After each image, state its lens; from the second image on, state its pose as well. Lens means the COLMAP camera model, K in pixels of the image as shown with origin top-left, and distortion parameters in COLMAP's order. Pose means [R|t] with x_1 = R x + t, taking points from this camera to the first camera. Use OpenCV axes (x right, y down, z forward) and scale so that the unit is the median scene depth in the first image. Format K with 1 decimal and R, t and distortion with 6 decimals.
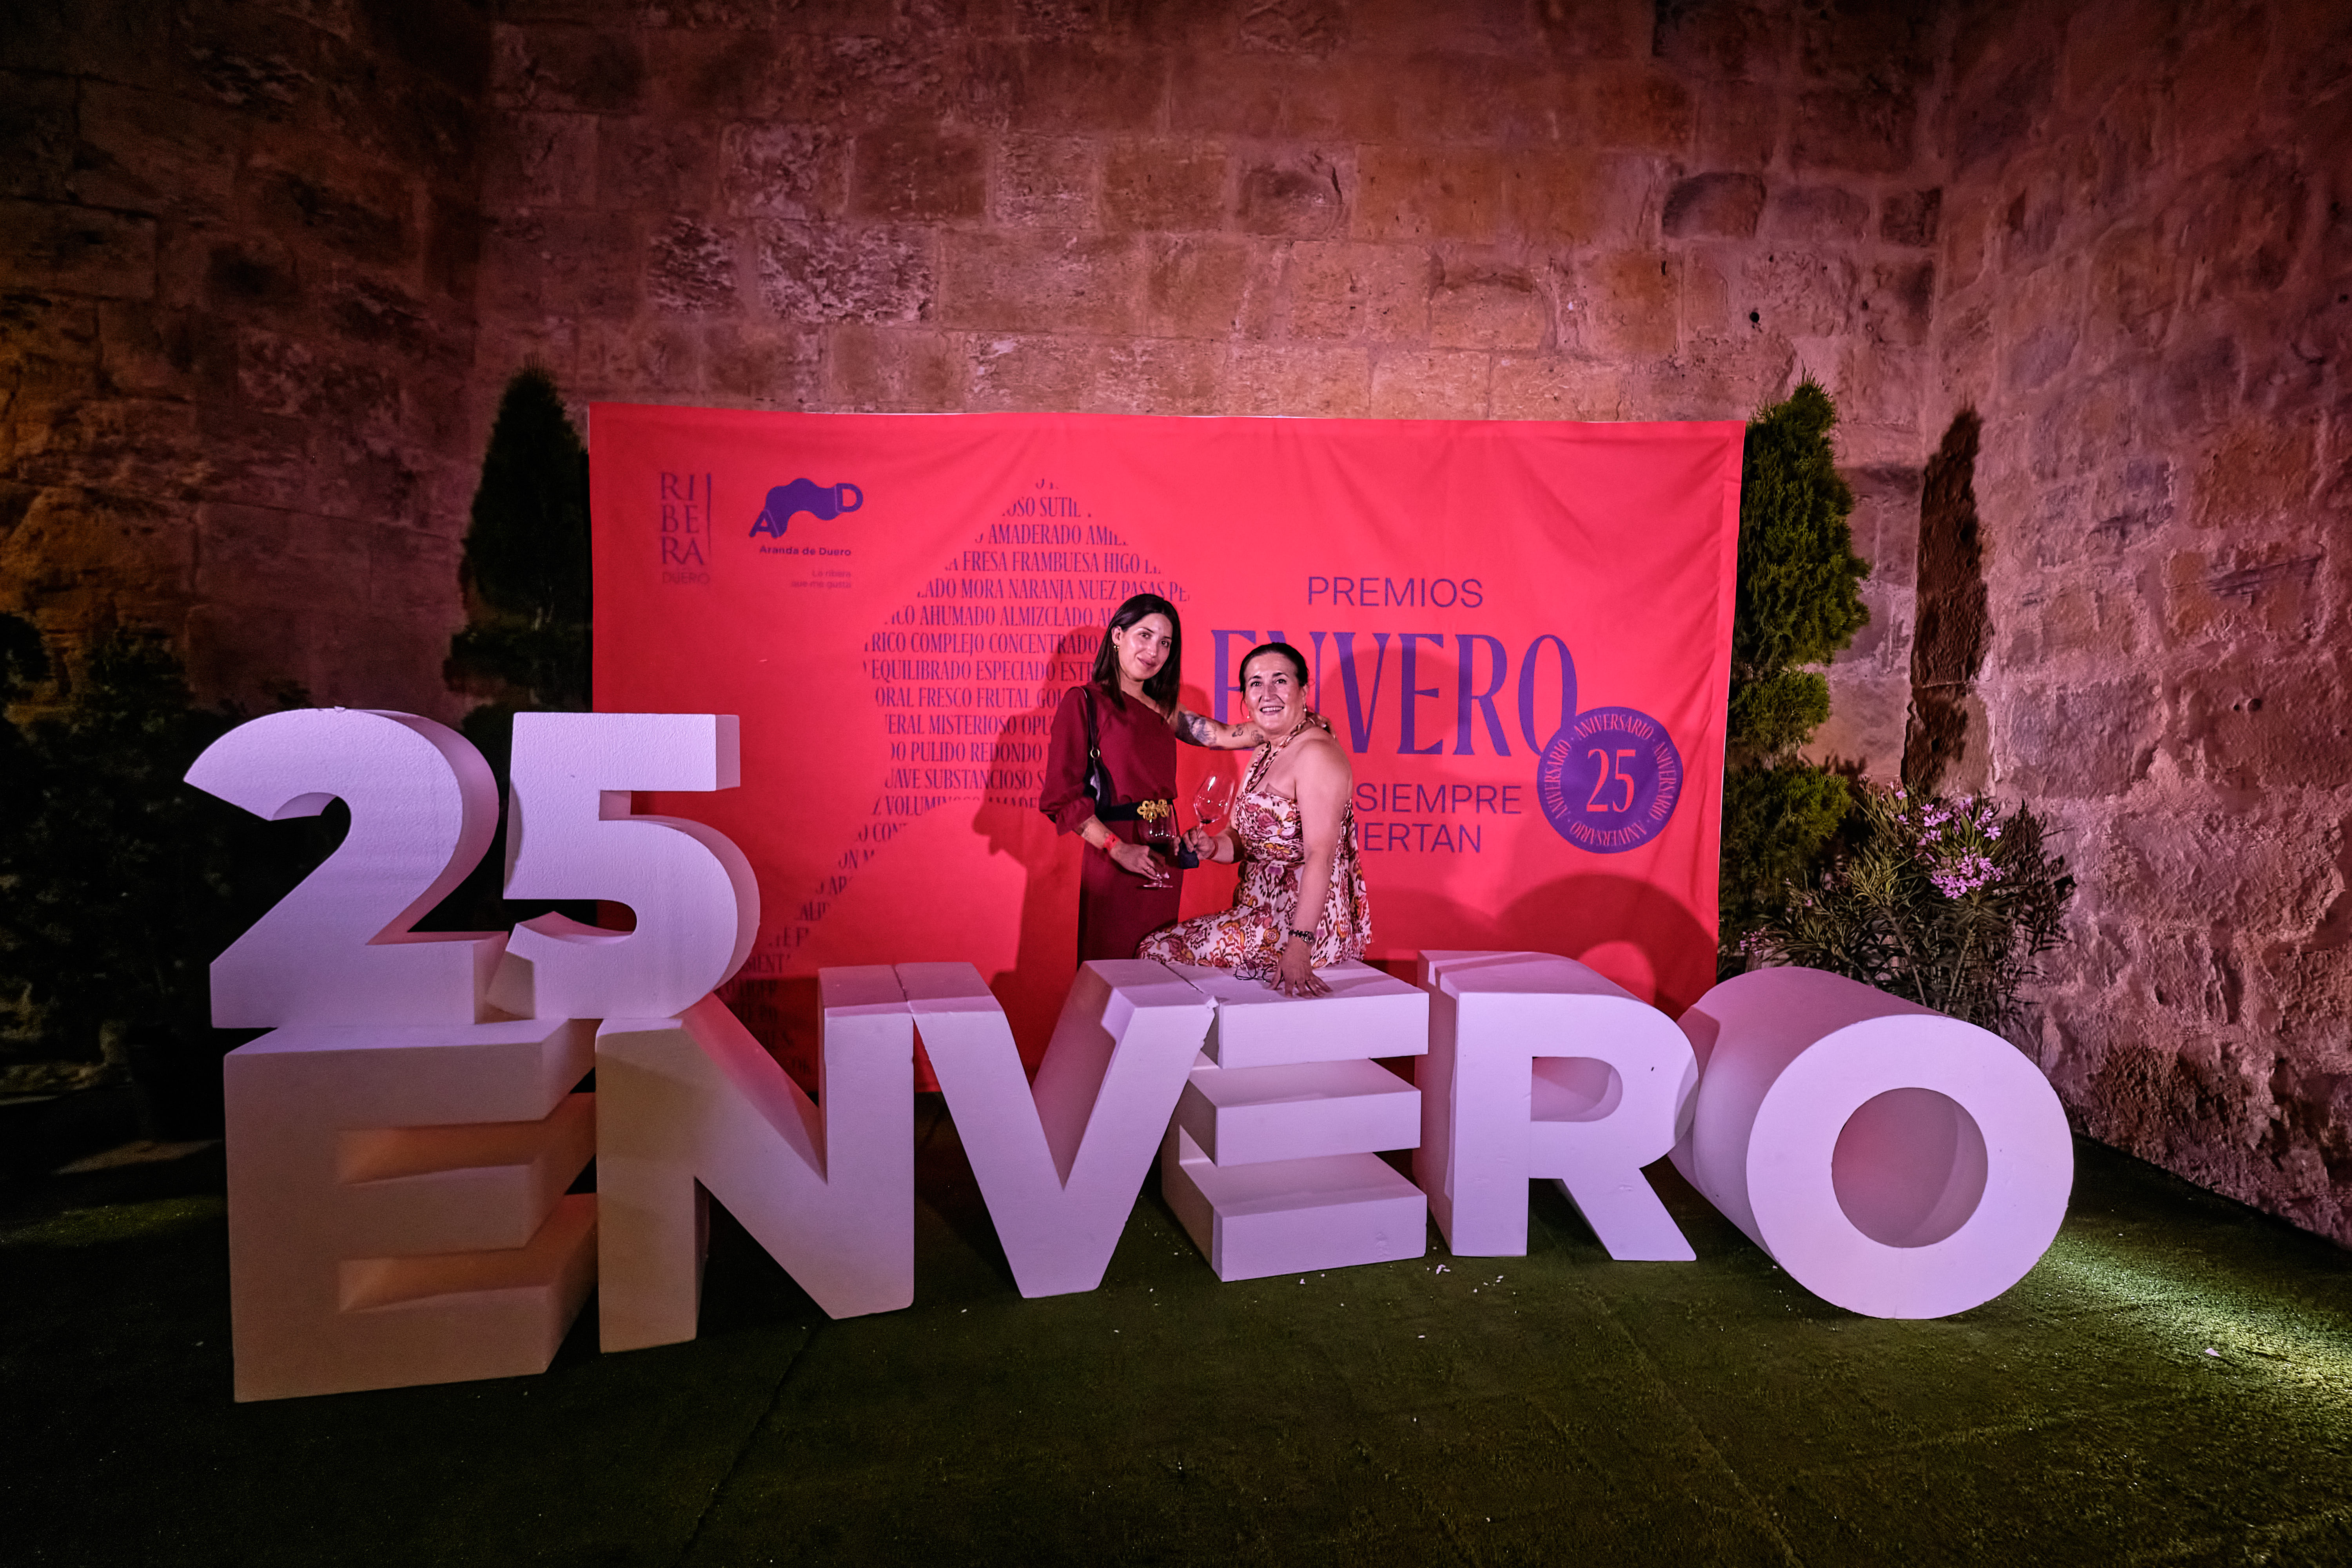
lens RADIAL K [[1167.2, 0, 1169.4], [0, 1167.2, 796.6], [0, 0, 1]] dist [0.013038, -0.004519]
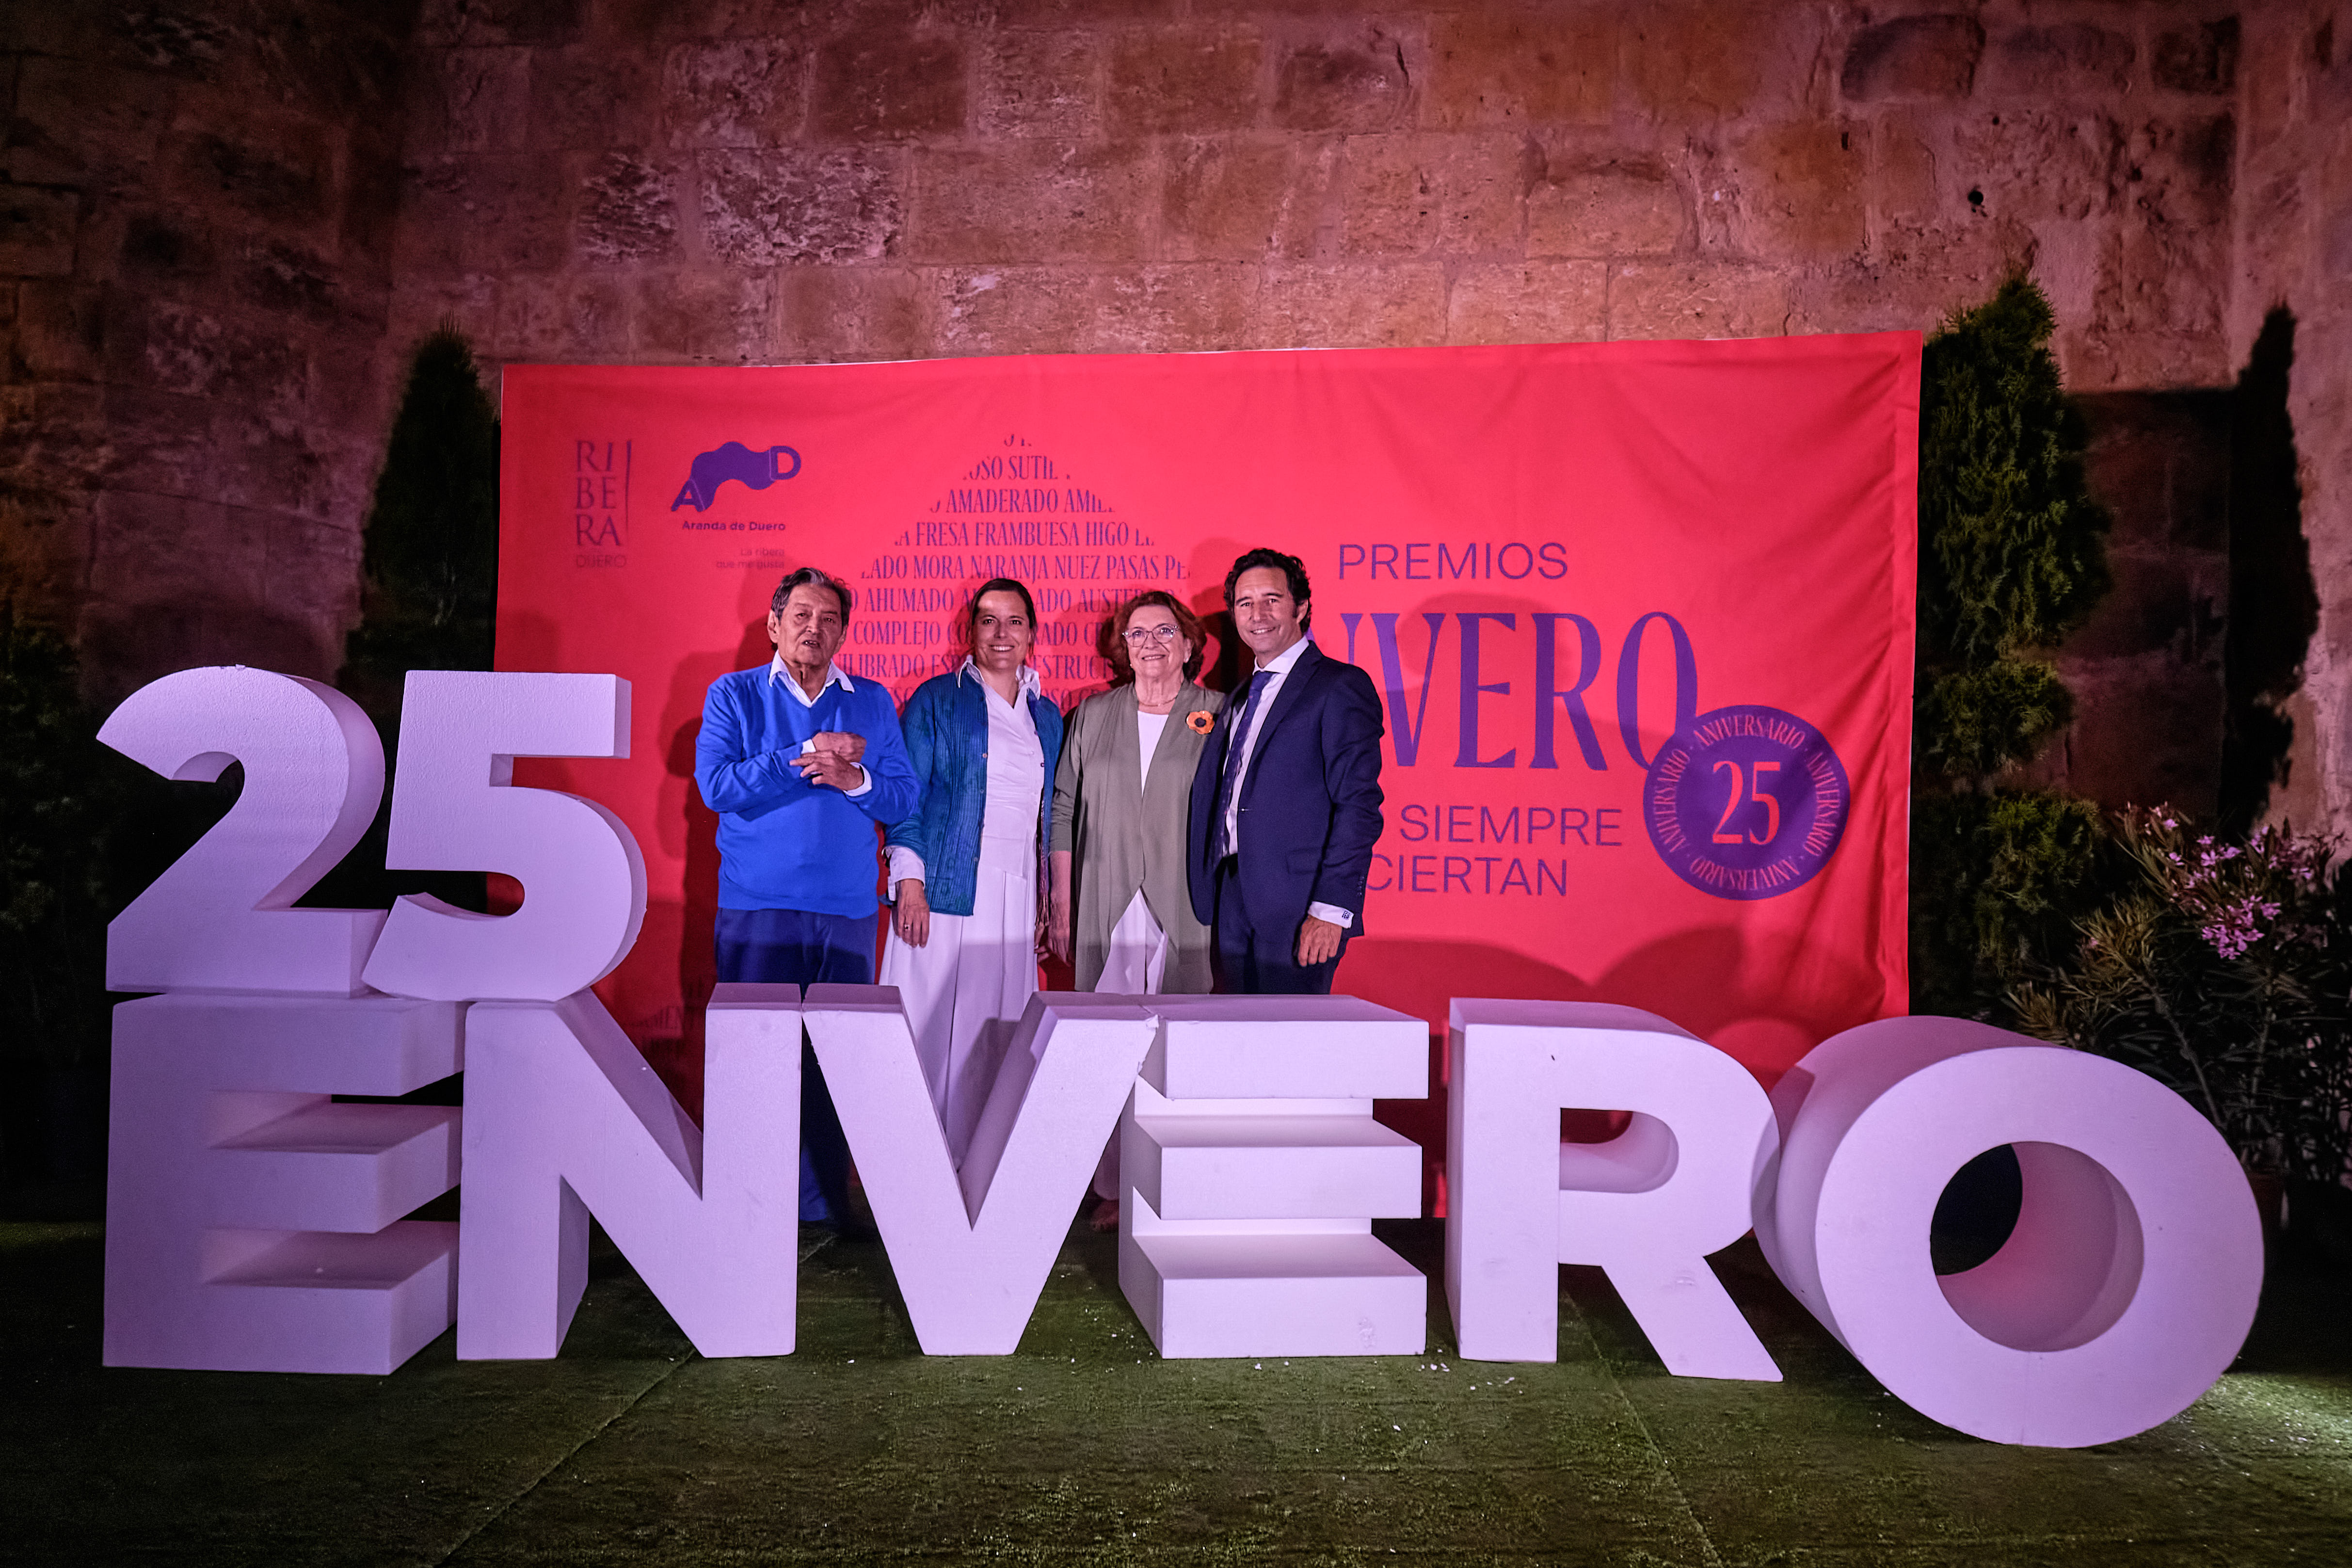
lens RADIAL K [[1703.9, 0, 1017.2], [0, 1703.9, 790.8], [0, 0, 1]] dist [0.012960, -0.019963]
pose [[0.985383, 0.004064, -0.170304, 0.087817], [-0.017997, 0.996604, -0.080349, 0.065924], [0.169399, 0.082240, 0.982110, -0.139674]]
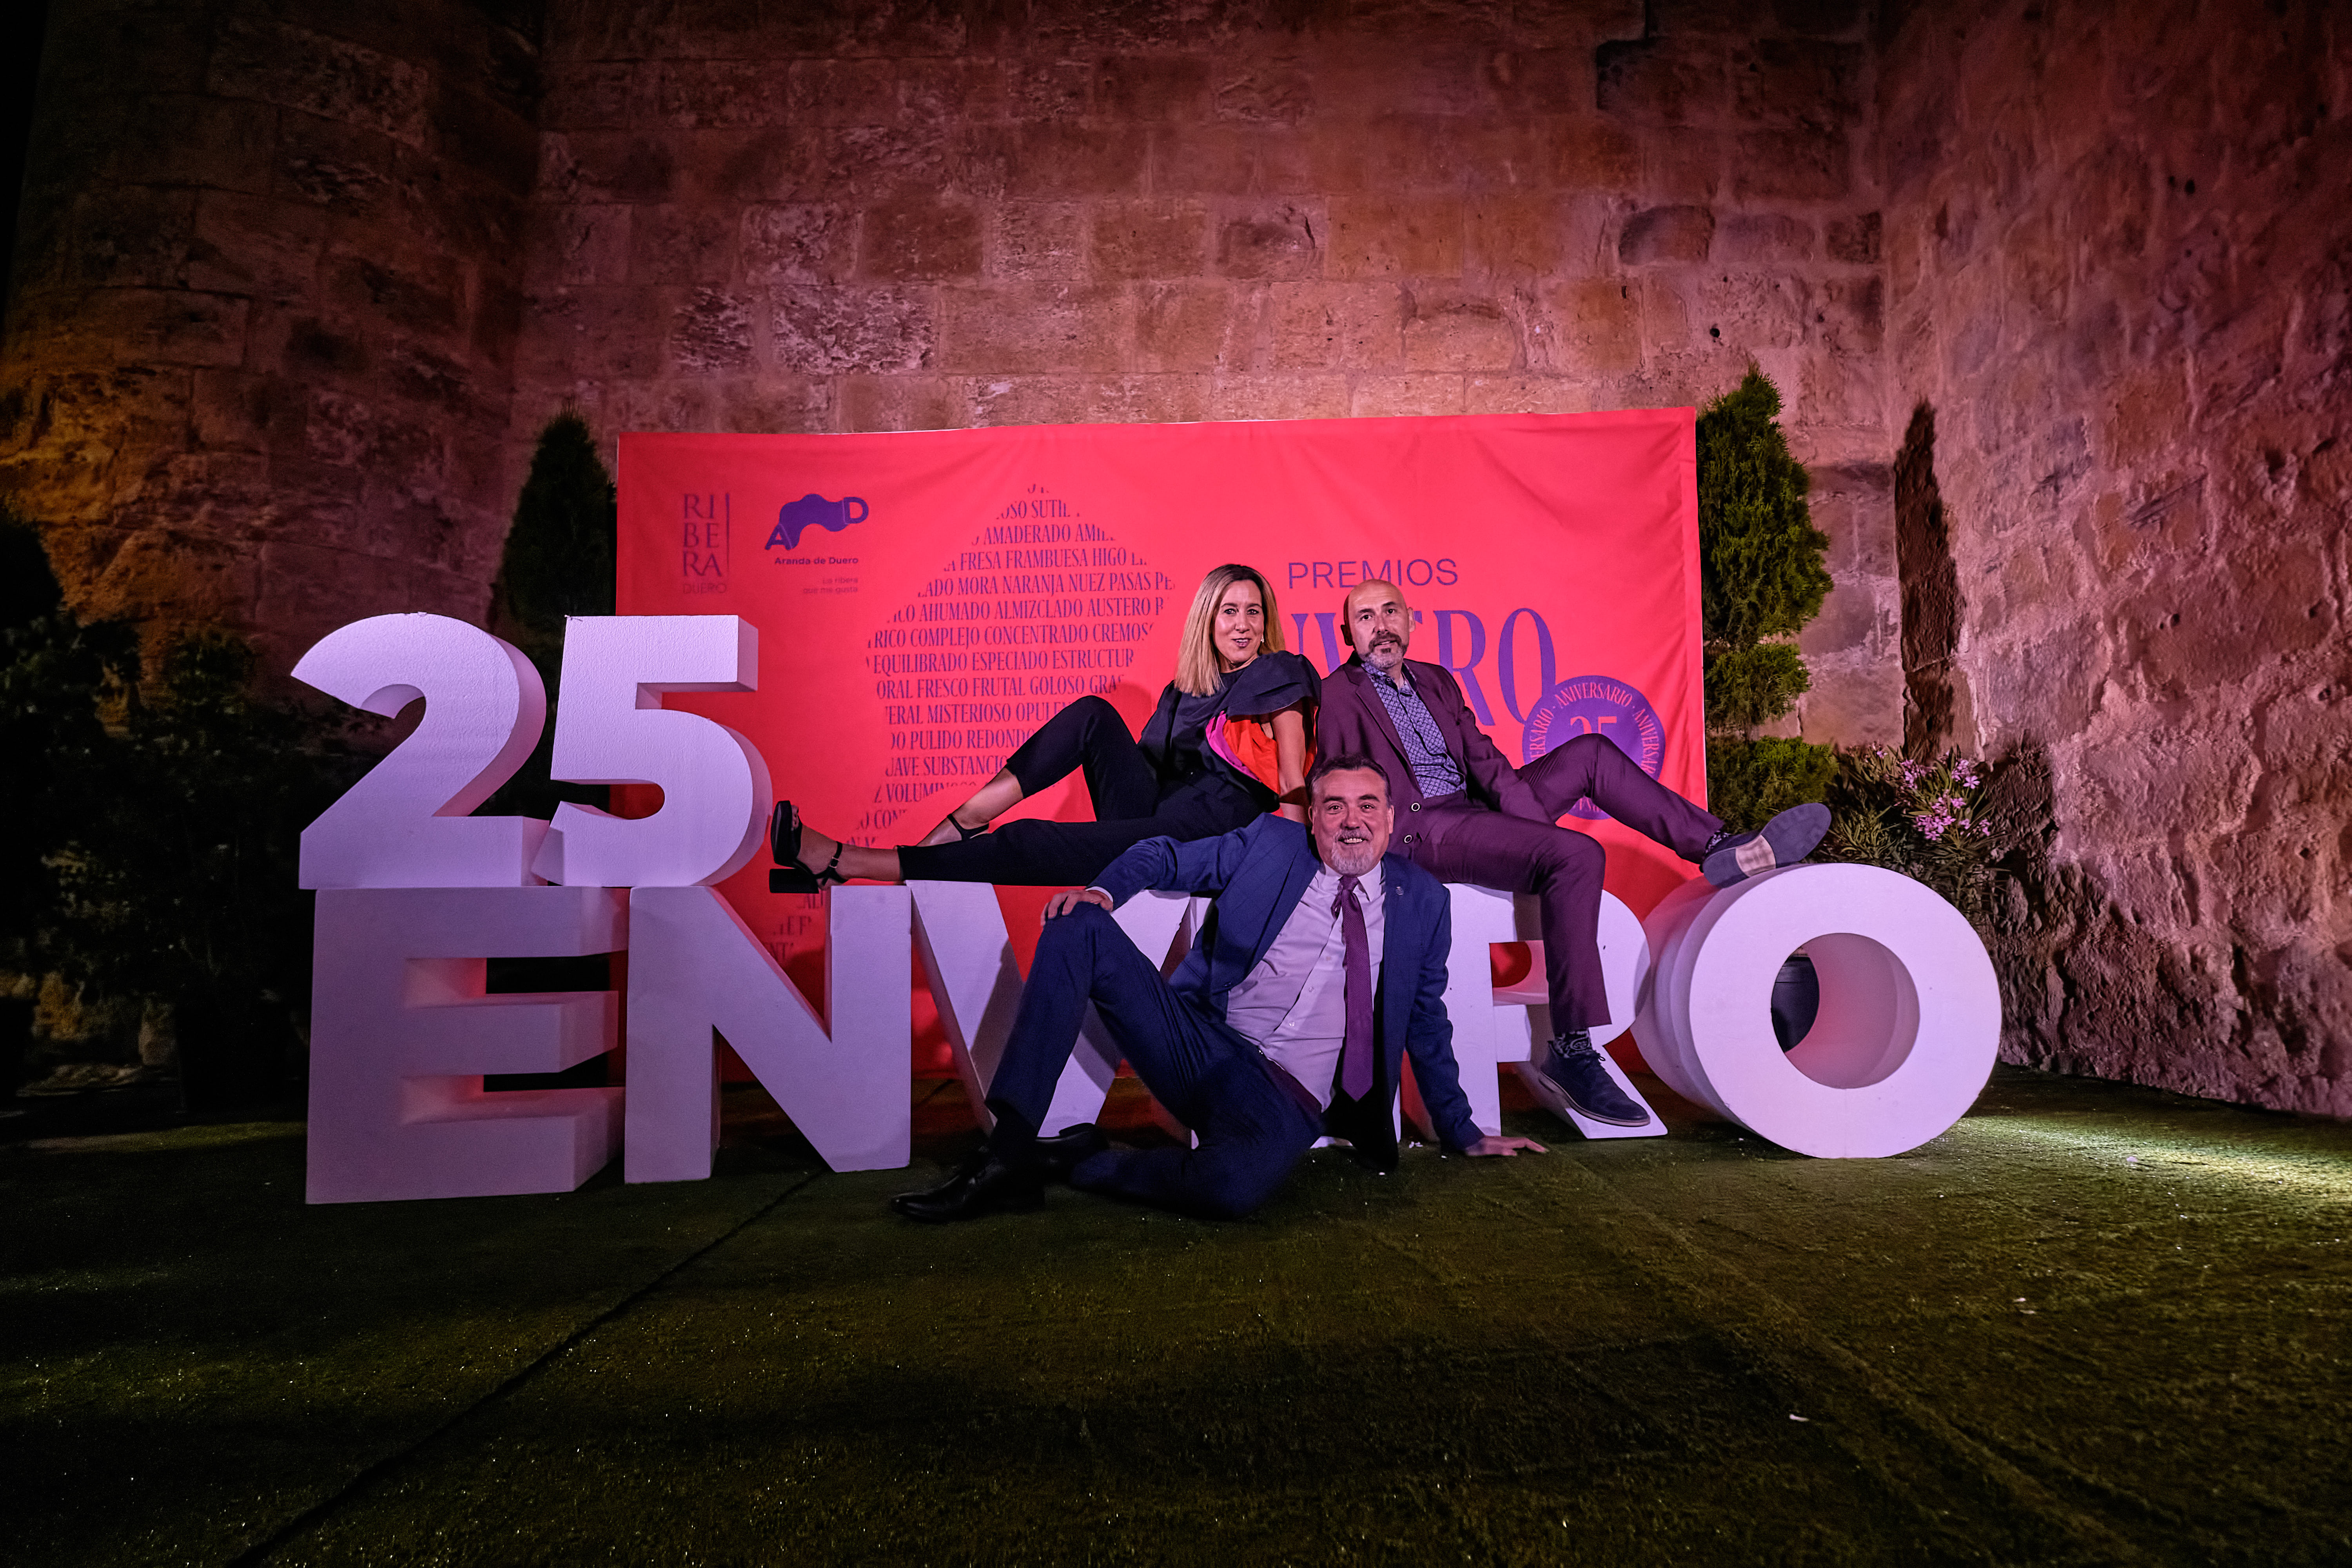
lens RADIAL K [[1309.6, 0, 1164.9], [0, 1309.6, 794.8], [0, 0, 1]] dist [0.003137, -0.016901]
pose [[0.998996, -0.030349, -0.032967, 0.035926], [0.025521, 0.990087, -0.138115, 0.151635], [0.036832, 0.137134, 0.989867, -0.119657]]
